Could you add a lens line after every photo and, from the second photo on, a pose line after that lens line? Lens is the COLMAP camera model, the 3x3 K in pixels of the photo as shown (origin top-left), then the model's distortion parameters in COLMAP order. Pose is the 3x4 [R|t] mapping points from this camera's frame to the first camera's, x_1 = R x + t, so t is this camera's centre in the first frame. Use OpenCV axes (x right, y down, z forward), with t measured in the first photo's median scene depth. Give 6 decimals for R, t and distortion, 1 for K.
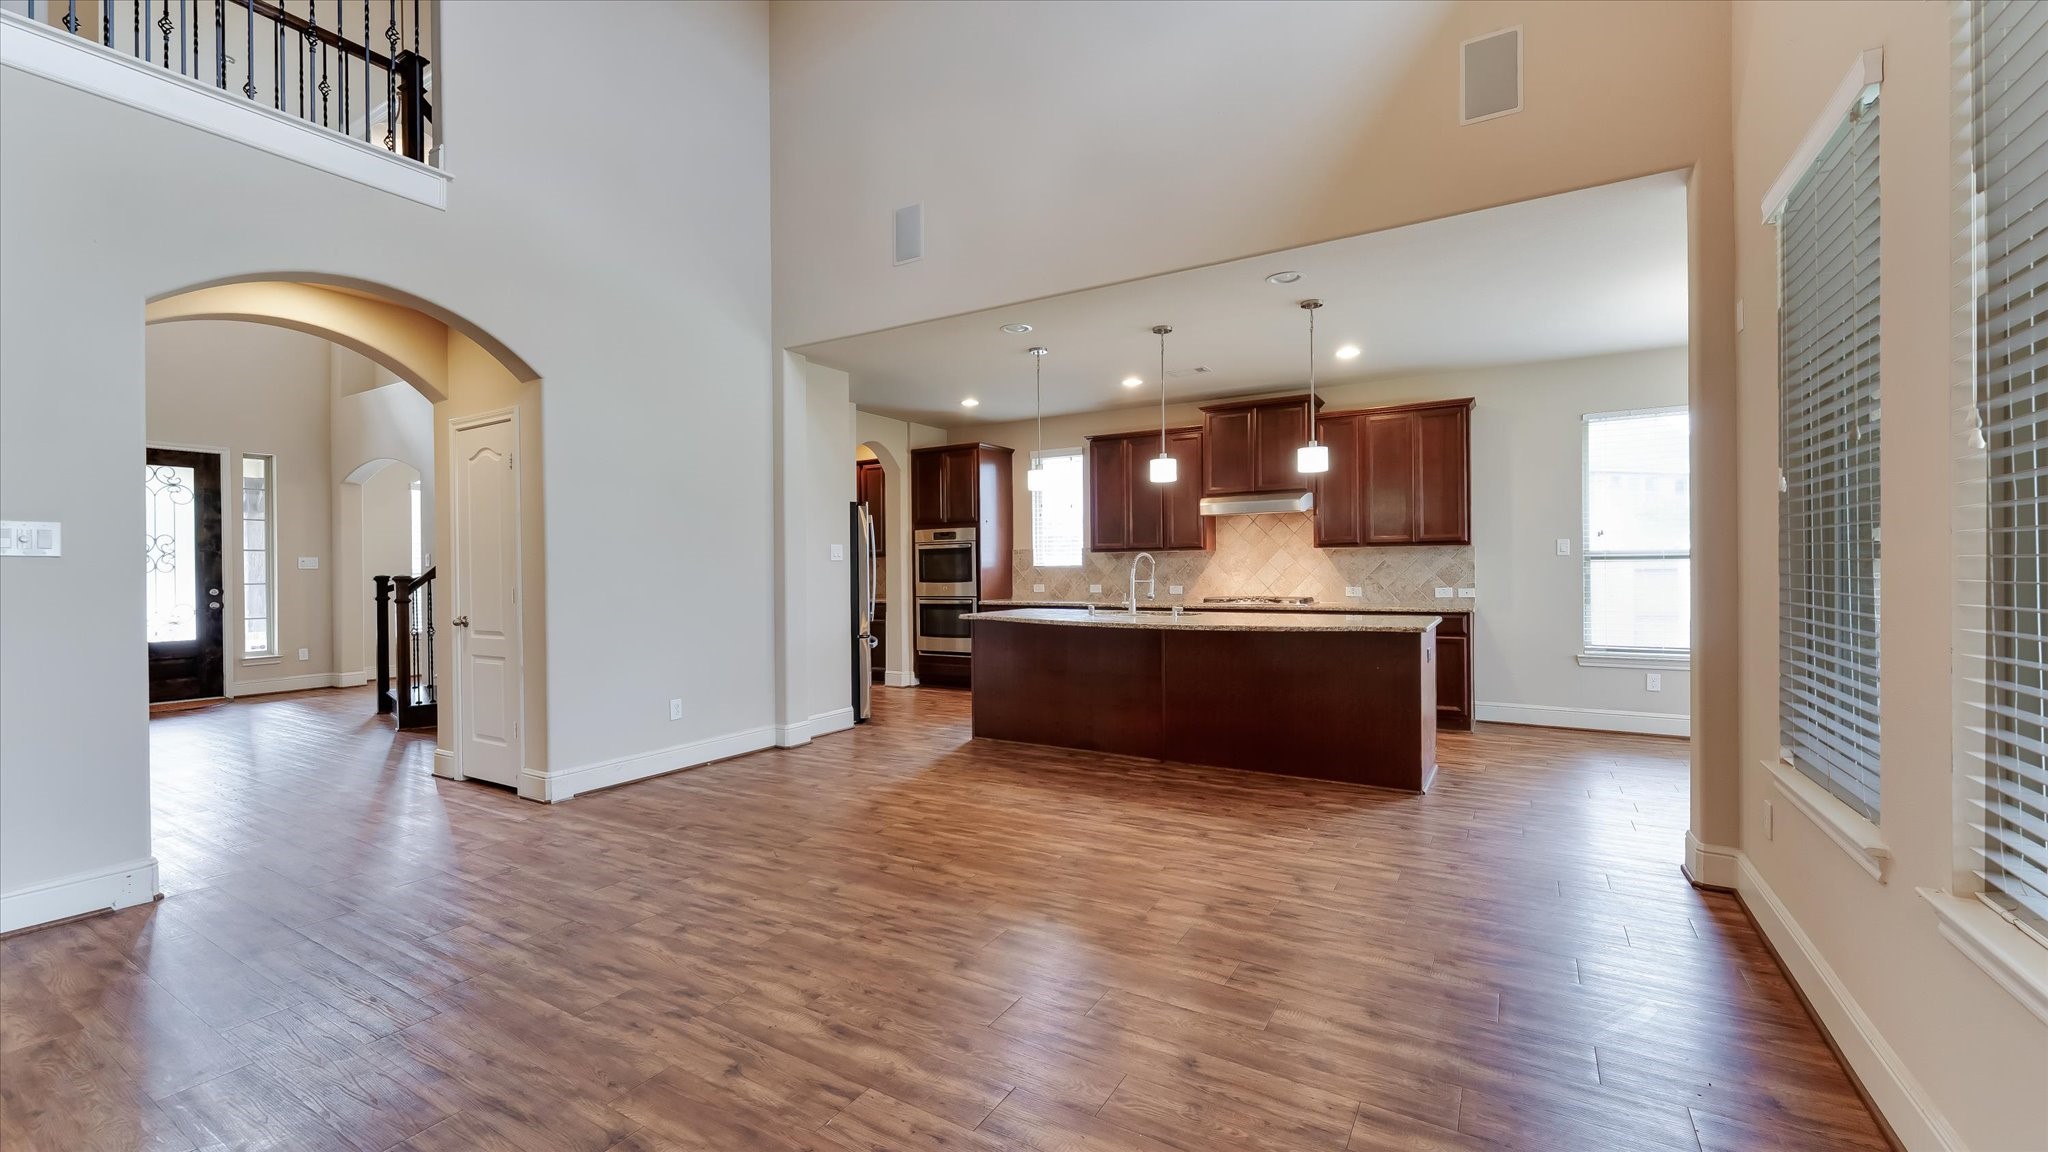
lens RADIAL K [[824.7, 0, 1022.8], [0, 824.7, 570.6], [0, 0, 1]] dist [-0.002088, 0.000048]
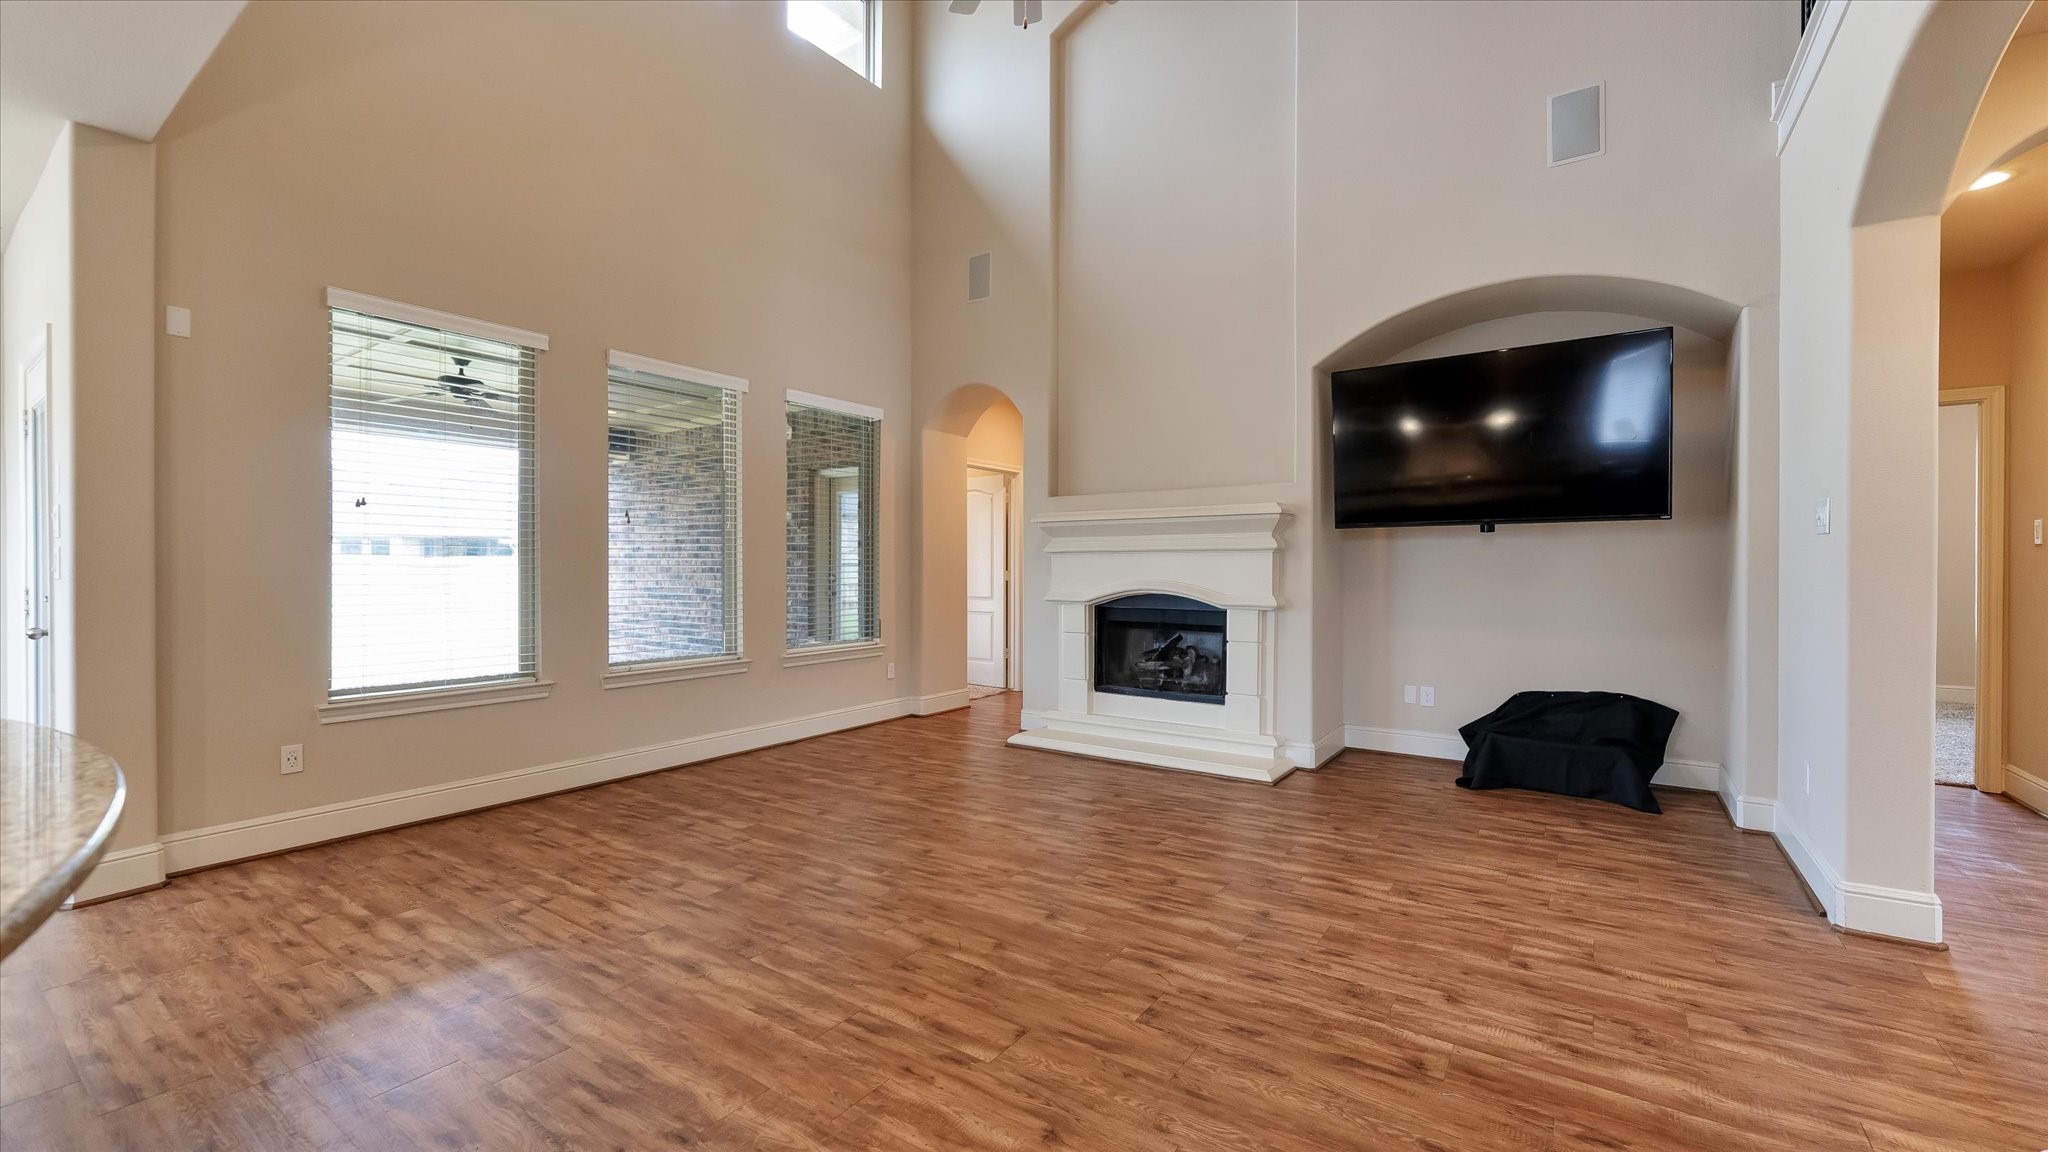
lens RADIAL K [[824.7, 0, 1022.8], [0, 824.7, 570.6], [0, 0, 1]] dist [-0.002088, 0.000048]
pose [[-0.997624, 0.009419, 0.068246, -0.251141], [0.009961, 0.999921, 0.007607, 0.010197], [-0.068169, 0.008268, -0.997640, 1.786990]]
